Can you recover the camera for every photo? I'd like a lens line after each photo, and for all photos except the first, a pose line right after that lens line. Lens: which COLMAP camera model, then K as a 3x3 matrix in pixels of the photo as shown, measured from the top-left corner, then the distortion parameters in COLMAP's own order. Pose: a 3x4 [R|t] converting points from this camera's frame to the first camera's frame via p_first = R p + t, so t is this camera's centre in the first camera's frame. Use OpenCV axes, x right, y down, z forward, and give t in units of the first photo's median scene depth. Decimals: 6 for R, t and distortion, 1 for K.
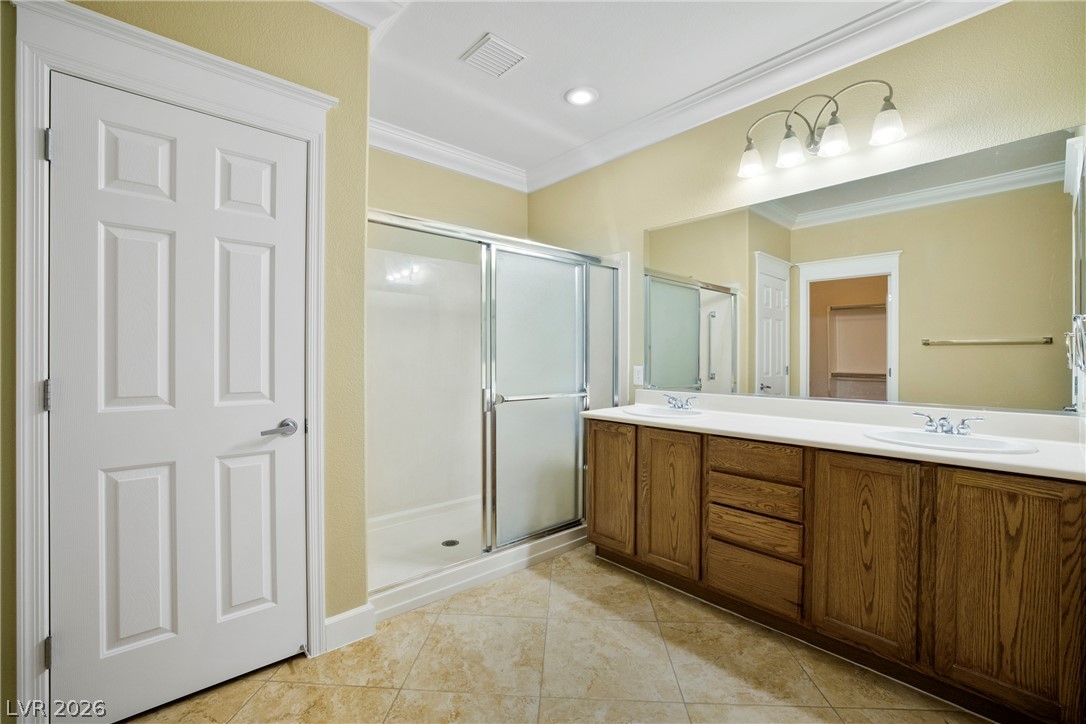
lens RADIAL K [[464.8, 0, 545.9], [0, 464.8, 359.0], [0, 0, 1]] dist [-0.039086, 0.010381]
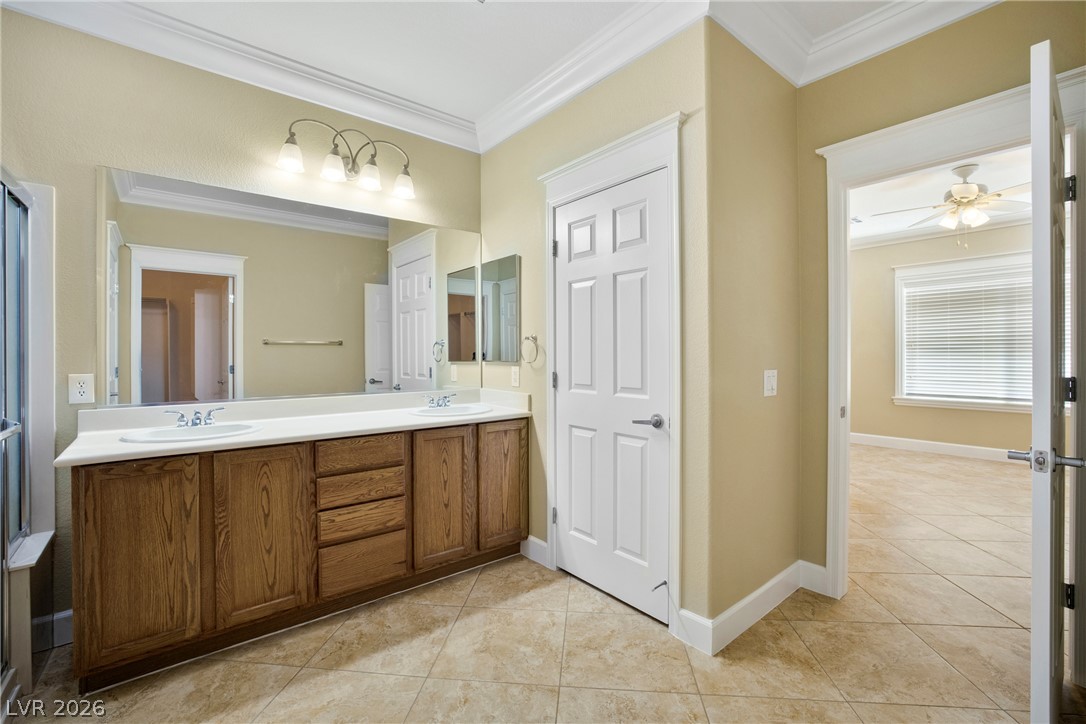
lens RADIAL K [[464.8, 0, 547.0], [0, 464.8, 353.6], [0, 0, 1]] dist [-0.039086, 0.010381]
pose [[0.044281, -0.002655, 0.999016, -0.595003], [0.005520, 0.999982, 0.002413, -0.015744], [-0.999004, 0.005408, 0.044295, 0.509268]]
